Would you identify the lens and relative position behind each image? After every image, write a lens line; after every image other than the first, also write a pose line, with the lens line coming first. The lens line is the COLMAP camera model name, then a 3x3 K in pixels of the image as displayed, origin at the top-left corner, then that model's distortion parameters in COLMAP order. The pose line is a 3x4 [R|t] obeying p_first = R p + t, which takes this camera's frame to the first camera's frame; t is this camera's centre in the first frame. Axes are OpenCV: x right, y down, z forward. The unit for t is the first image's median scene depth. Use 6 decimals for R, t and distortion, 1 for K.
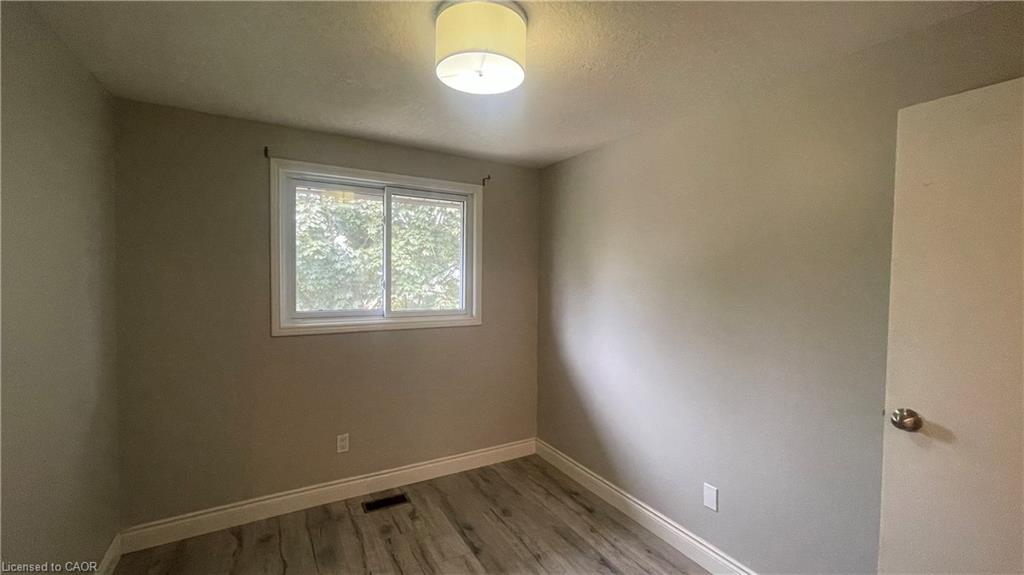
lens RADIAL K [[406.1, 0, 512.0], [0, 406.1, 287.5], [0, 0, 1]] dist [-0.001335, 0.000055]
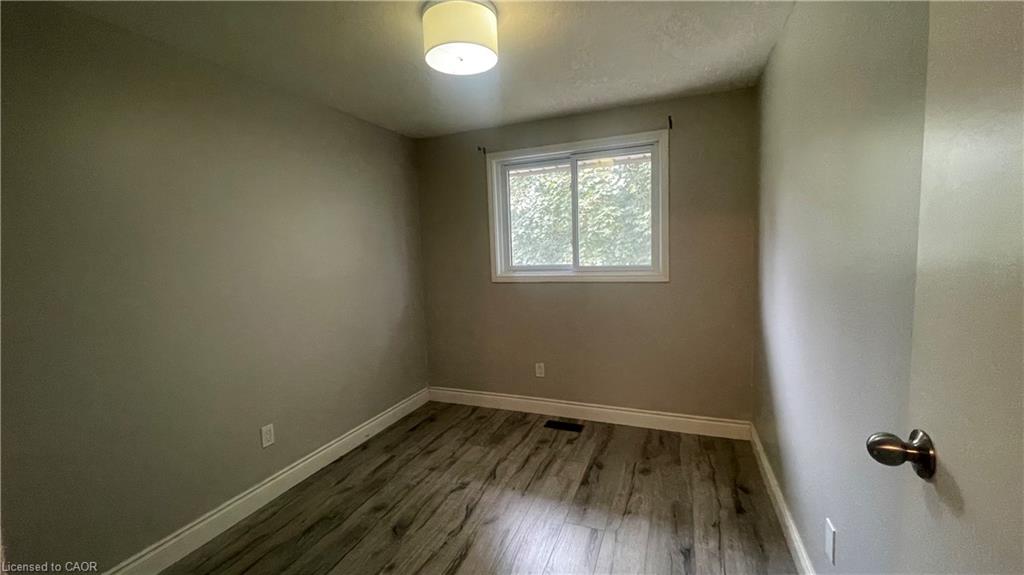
lens RADIAL K [[419.2, 0, 508.6], [0, 419.2, 281.2], [0, 0, 1]] dist [0.000462, 0.000240]
pose [[0.608823, 0.031552, -0.792679, 0.559486], [0.024315, 0.997997, 0.058400, 0.031039], [0.792933, -0.054829, 0.606836, 0.152058]]
